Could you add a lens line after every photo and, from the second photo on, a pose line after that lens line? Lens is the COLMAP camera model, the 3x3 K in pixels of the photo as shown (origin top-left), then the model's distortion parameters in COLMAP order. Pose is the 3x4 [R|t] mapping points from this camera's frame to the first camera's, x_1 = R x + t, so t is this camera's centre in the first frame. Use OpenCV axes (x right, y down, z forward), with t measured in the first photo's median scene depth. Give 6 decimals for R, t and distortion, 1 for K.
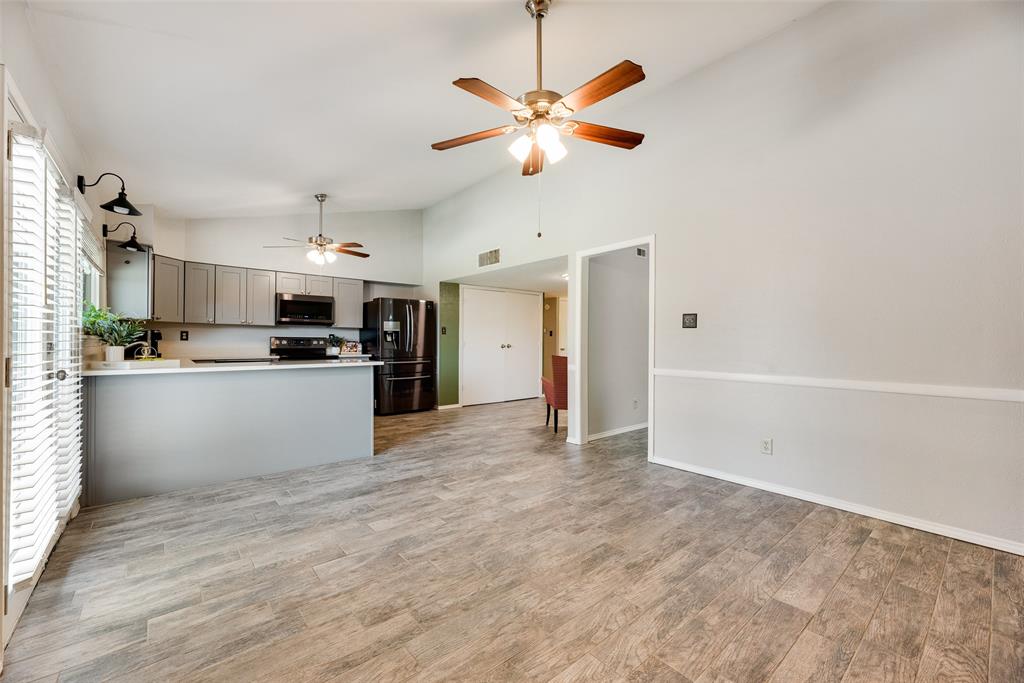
lens RADIAL K [[412.9, 0, 511.7], [0, 412.9, 342.6], [0, 0, 1]] dist [0.002155, 0.000046]
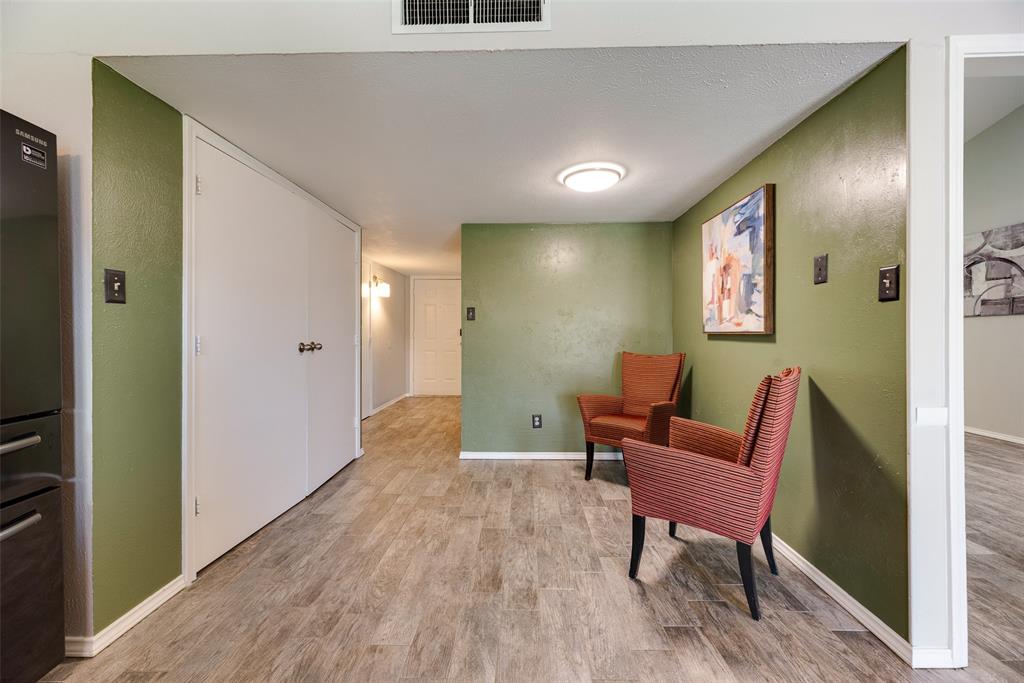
lens RADIAL K [[416.6, 0, 513.8], [0, 416.6, 335.1], [0, 0, 1]] dist [0.002099, -0.000093]
pose [[0.663955, -0.006320, 0.747746, -0.267451], [0.006727, 0.999974, 0.002478, -0.002322], [-0.747743, 0.003385, 0.663980, 0.962650]]
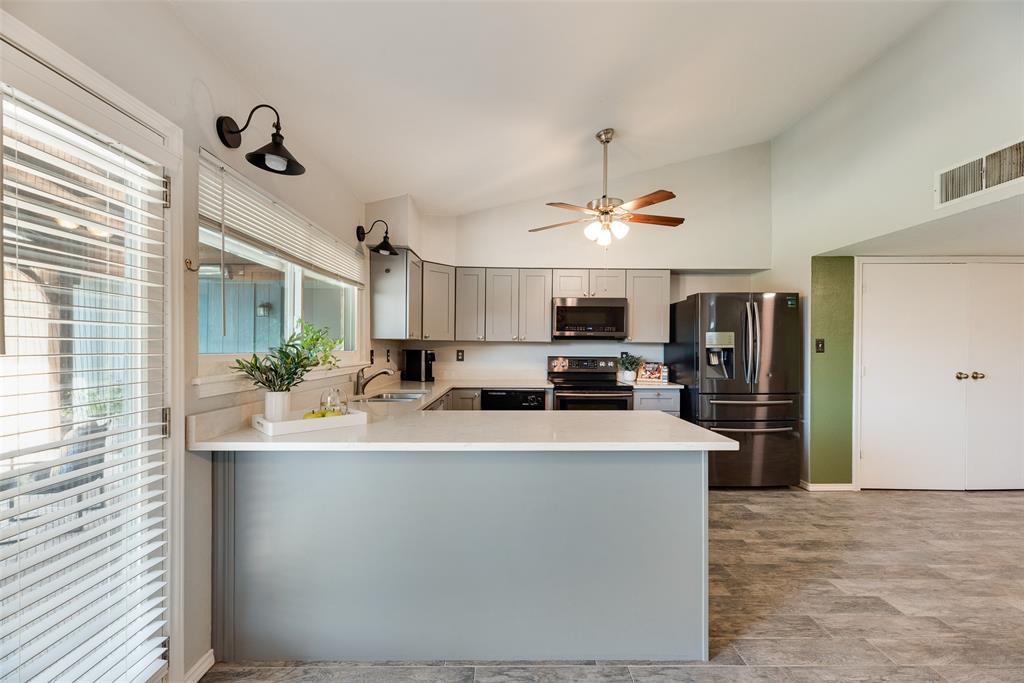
lens RADIAL K [[411.0, 0, 512.1], [0, 411.0, 349.5], [0, 0, 1]] dist [0.001729, -0.000028]
pose [[0.769626, 0.001563, -0.638493, -0.183476], [-0.002083, 0.999998, -0.000063, -0.032491], [0.638492, 0.001378, 0.769628, 0.456261]]
